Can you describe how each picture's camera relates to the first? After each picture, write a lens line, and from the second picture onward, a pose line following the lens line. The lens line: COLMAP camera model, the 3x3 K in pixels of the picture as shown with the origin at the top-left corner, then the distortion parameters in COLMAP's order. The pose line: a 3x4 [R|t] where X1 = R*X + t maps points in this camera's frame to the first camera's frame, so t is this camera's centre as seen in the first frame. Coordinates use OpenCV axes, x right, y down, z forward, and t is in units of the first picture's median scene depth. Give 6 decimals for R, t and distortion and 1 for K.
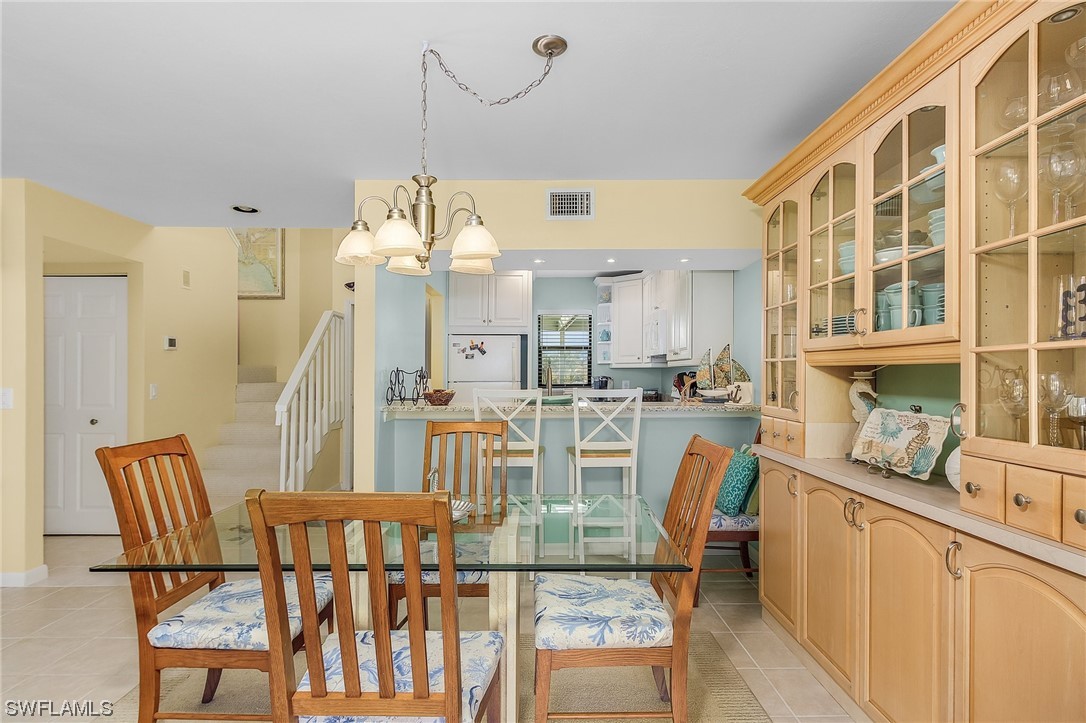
lens RADIAL K [[579.1, 0, 540.8], [0, 579.1, 362.8], [0, 0, 1]] dist [0.004353, 0.002250]
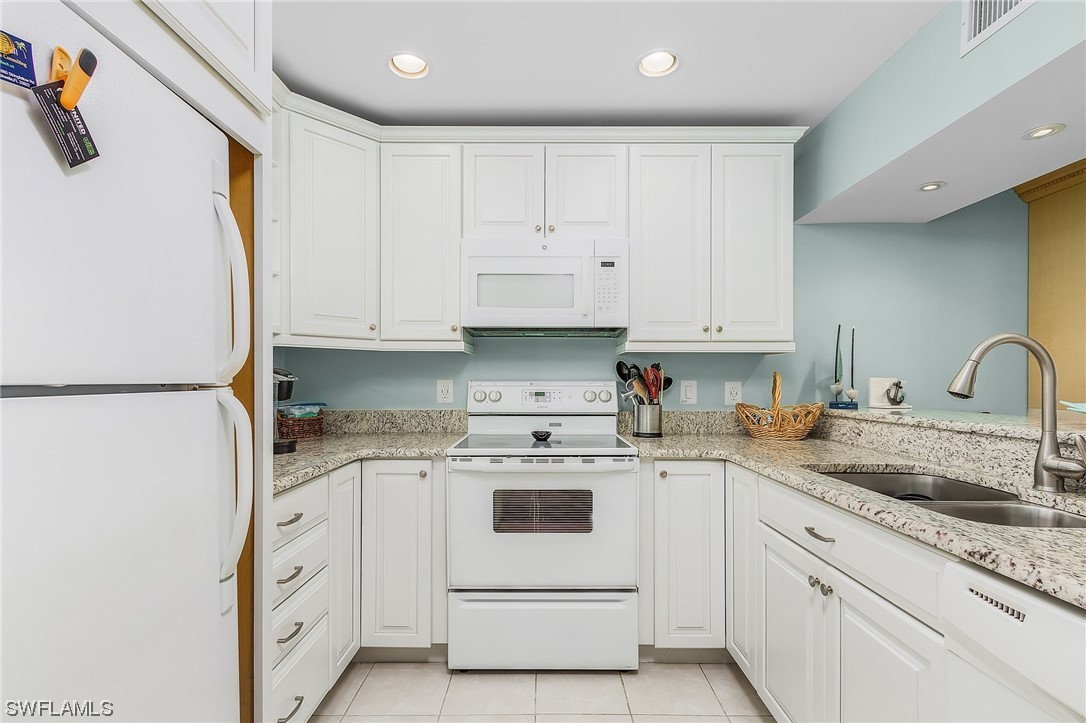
lens RADIAL K [[512.5, 0, 539.4], [0, 512.5, 378.5], [0, 0, 1]] dist [0.005029, -0.001456]
pose [[-0.002724, 0.004670, 0.999985, -0.206050], [-0.020108, 0.999787, -0.004724, 0.029248], [-0.999794, -0.020121, -0.002629, 0.910570]]
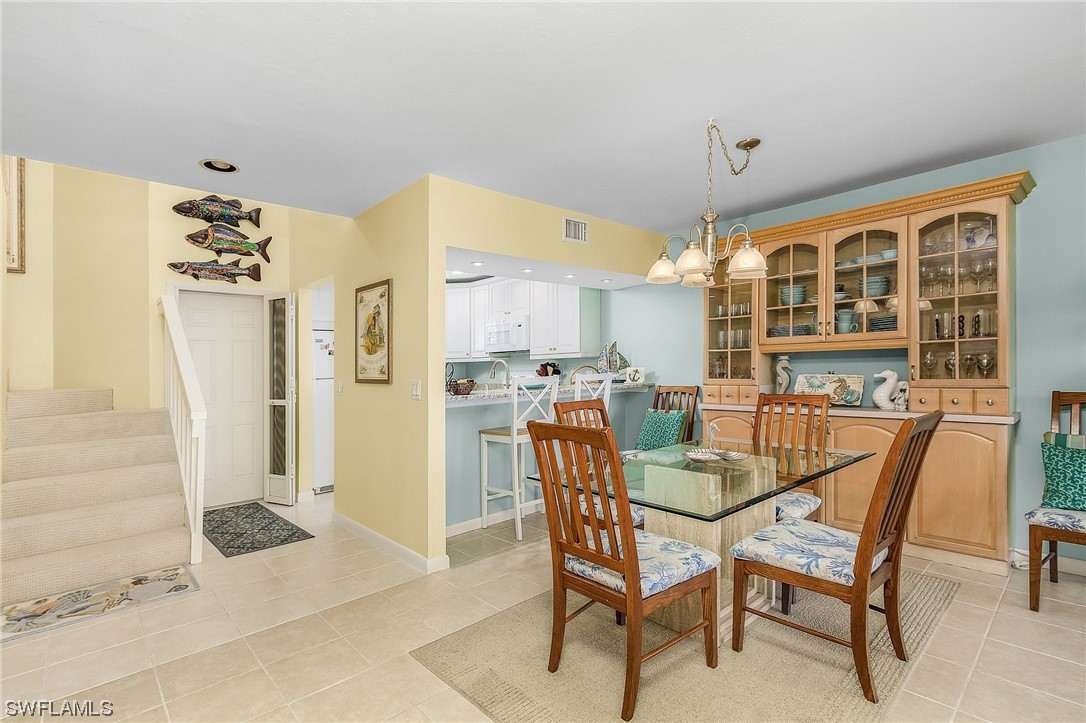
lens RADIAL K [[512.5, 0, 536.4], [0, 512.5, 355.8], [0, 0, 1]] dist [0.005029, -0.001456]
pose [[0.742994, -0.004726, 0.669282, -0.447466], [0.014419, 0.999856, -0.008948, 0.007183], [-0.669143, 0.016299, 0.742955, 0.124293]]
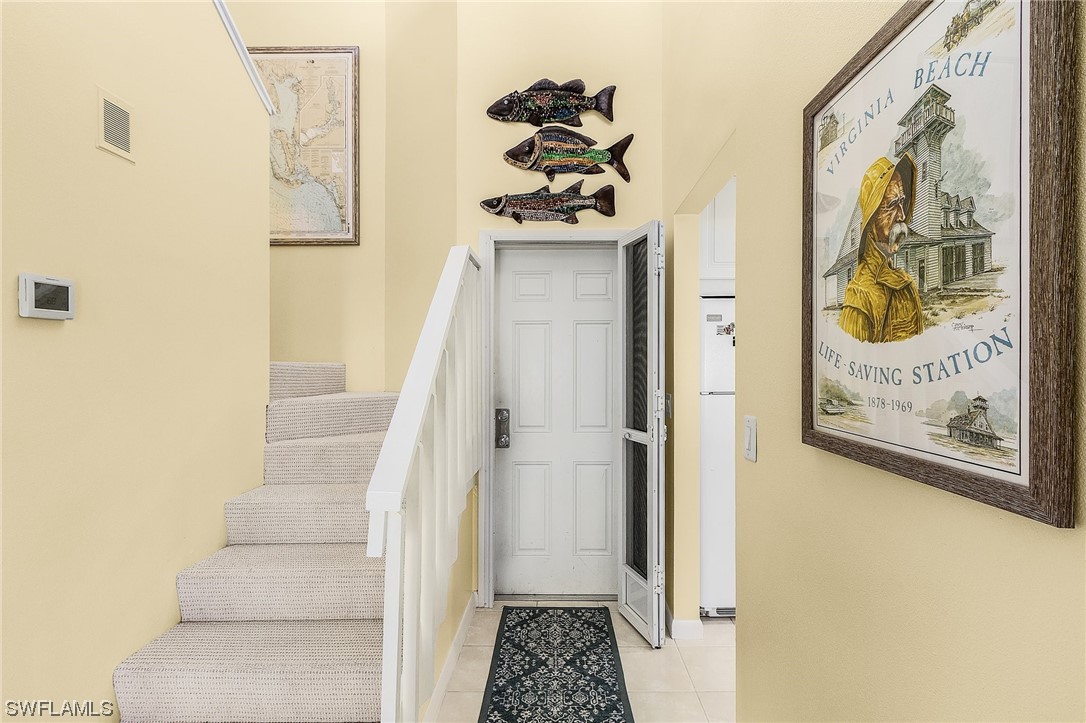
lens RADIAL K [[512.5, 0, 551.2], [0, 512.5, 350.6], [0, 0, 1]] dist [0.005029, -0.001456]
pose [[0.999765, -0.005825, -0.020905, -0.273676], [0.005555, 0.999901, -0.012920, 0.001481], [0.020978, 0.012801, 0.999698, 0.564368]]
